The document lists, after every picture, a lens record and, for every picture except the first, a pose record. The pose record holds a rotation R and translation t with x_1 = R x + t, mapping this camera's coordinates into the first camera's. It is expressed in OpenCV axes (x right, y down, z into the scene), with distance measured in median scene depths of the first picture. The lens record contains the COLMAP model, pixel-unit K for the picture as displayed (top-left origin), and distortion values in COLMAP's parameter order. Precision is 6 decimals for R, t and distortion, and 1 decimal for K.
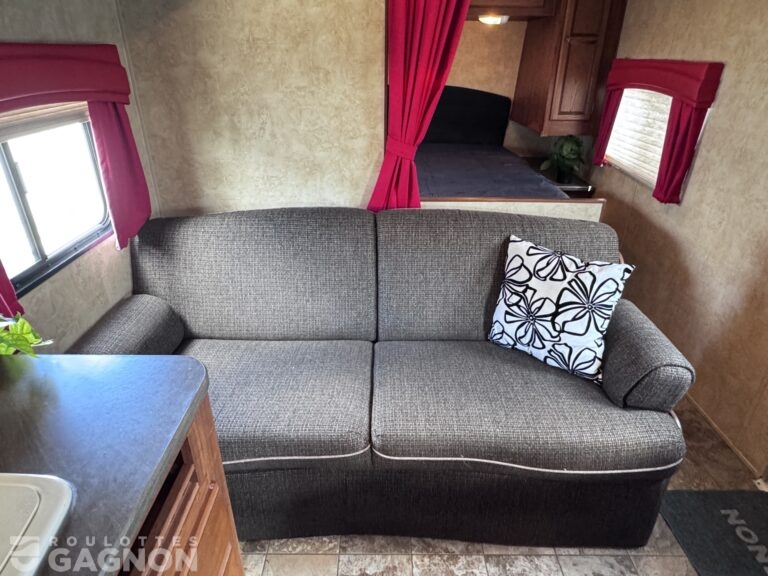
lens RADIAL K [[473.3, 0, 380.6], [0, 473.3, 288.5], [0, 0, 1]] dist [-0.002466, 0.000868]
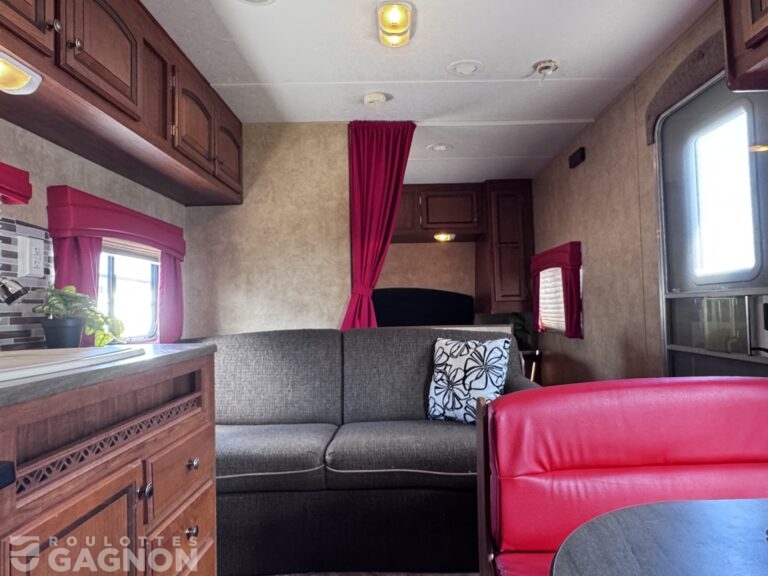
lens RADIAL K [[499.7, 0, 403.2], [0, 499.7, 284.9], [0, 0, 1]] dist [-0.000465, 0.000957]
pose [[0.999462, -0.028141, 0.016875, 0.147030], [0.032800, 0.870780, -0.490578, 0.457372], [-0.000889, 0.490867, 0.871234, -0.358660]]
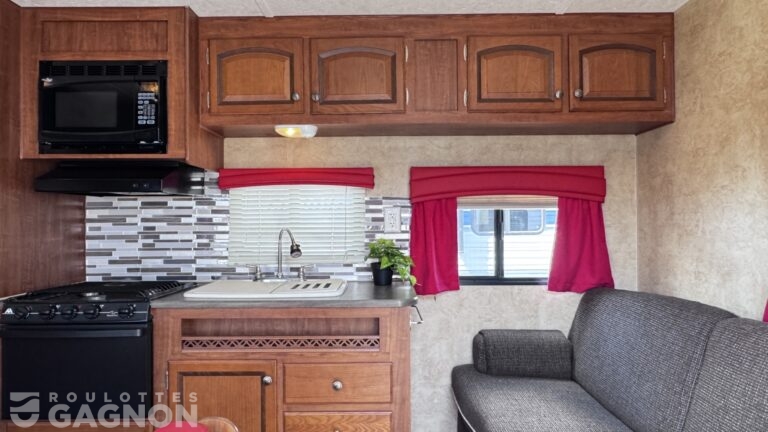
lens RADIAL K [[491.8, 0, 384.0], [0, 491.8, 216.0], [0, 0, 1]] dist [0.000976, -0.000319]
pose [[0.002451, -0.009470, -0.999952, 0.846311], [-0.446893, 0.894536, -0.009567, -0.039878], [0.894584, 0.446895, -0.002040, 0.385099]]
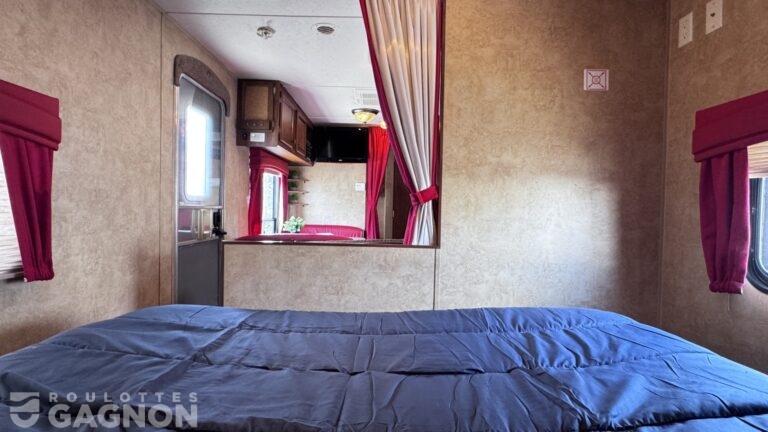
lens RADIAL K [[405.1, 0, 379.8], [0, 405.1, 216.5], [0, 0, 1]] dist [-0.003046, 0.000038]
pose [[-0.999629, -0.025764, -0.008795, 0.159128], [-0.026882, 0.883114, 0.468387, -0.713894], [-0.004301, 0.468450, -0.883480, 1.912152]]
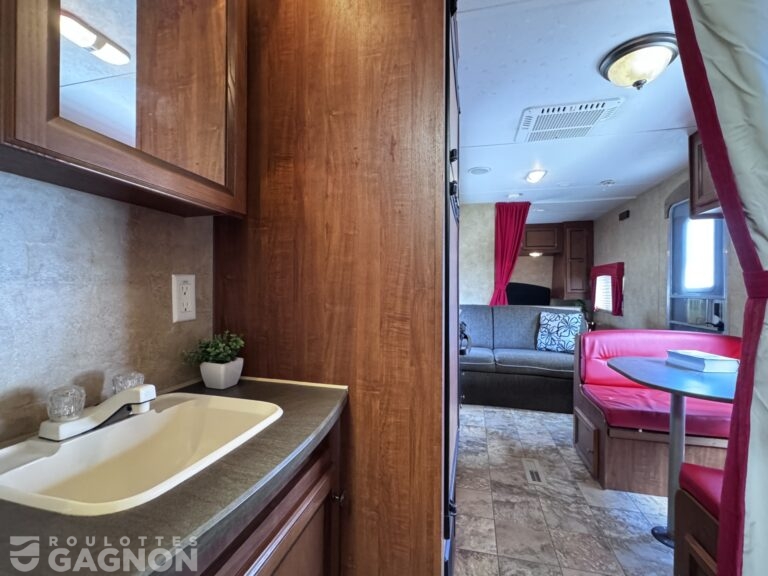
lens RADIAL K [[352.7, 0, 381.8], [0, 352.7, 287.5], [0, 0, 1]] dist [-0.001755, -0.001393]
pose [[0.968940, 0.002711, -0.247283, -0.134540], [-0.114702, 0.890802, -0.439675, 0.786043], [0.219088, 0.454383, 0.863445, -1.103037]]
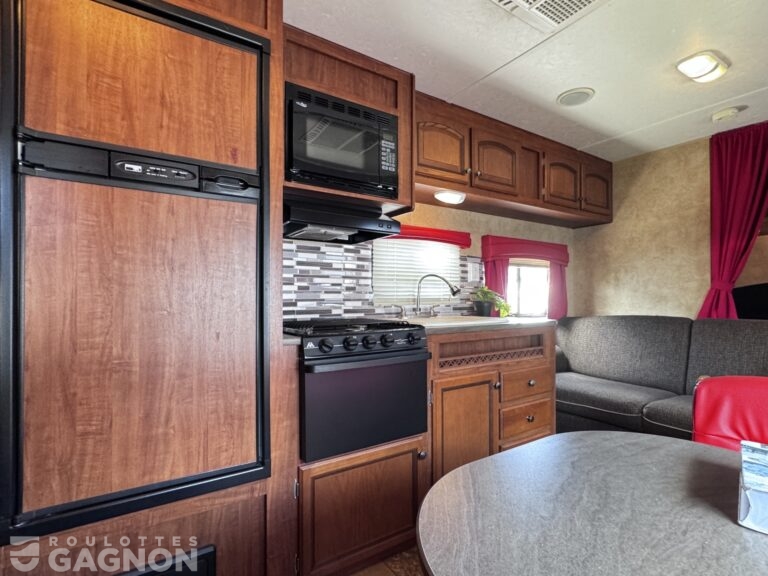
lens RADIAL K [[380.8, 0, 383.2], [0, 380.8, 294.5], [0, 0, 1]] dist [-0.001853, -0.000161]
pose [[0.549946, -0.006725, -0.835173, 0.509191], [-0.375378, 0.891288, -0.254356, 0.519393], [0.746090, 0.453387, 0.487636, -0.518010]]
